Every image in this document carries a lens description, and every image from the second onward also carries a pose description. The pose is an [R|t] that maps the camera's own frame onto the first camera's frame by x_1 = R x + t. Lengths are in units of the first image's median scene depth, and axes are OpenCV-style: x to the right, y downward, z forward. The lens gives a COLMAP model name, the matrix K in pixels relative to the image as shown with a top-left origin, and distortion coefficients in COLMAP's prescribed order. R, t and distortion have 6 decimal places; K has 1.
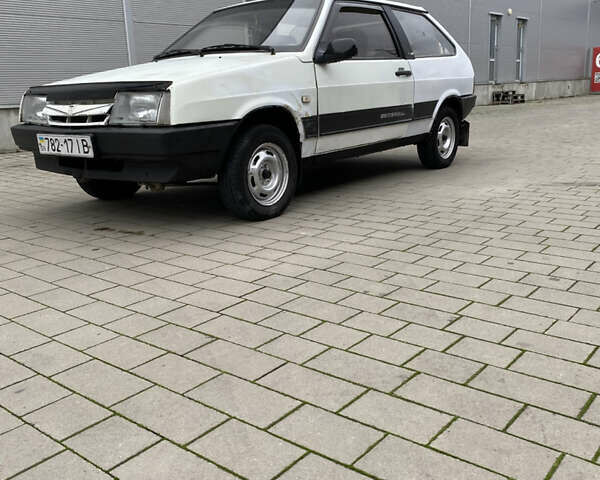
lens RADIAL K [[610.0, 0, 300.0], [0, 610.0, 240.0], [0, 0, 1]] dist [0.021830, -0.015481]
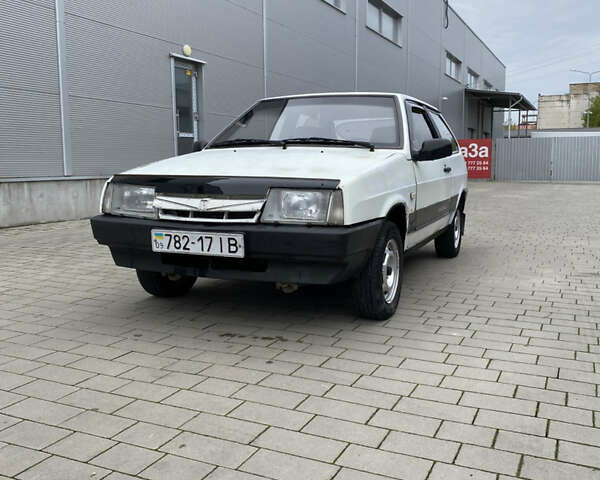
lens RADIAL K [[610.0, 0, 300.0], [0, 610.0, 240.0], [0, 0, 1]] dist [0.021830, -0.015481]
pose [[0.968169, 0.006072, 0.250222, -0.448101], [0.024665, 0.992525, -0.119521, -0.047026], [-0.249077, 0.121889, 0.960783, 0.097996]]
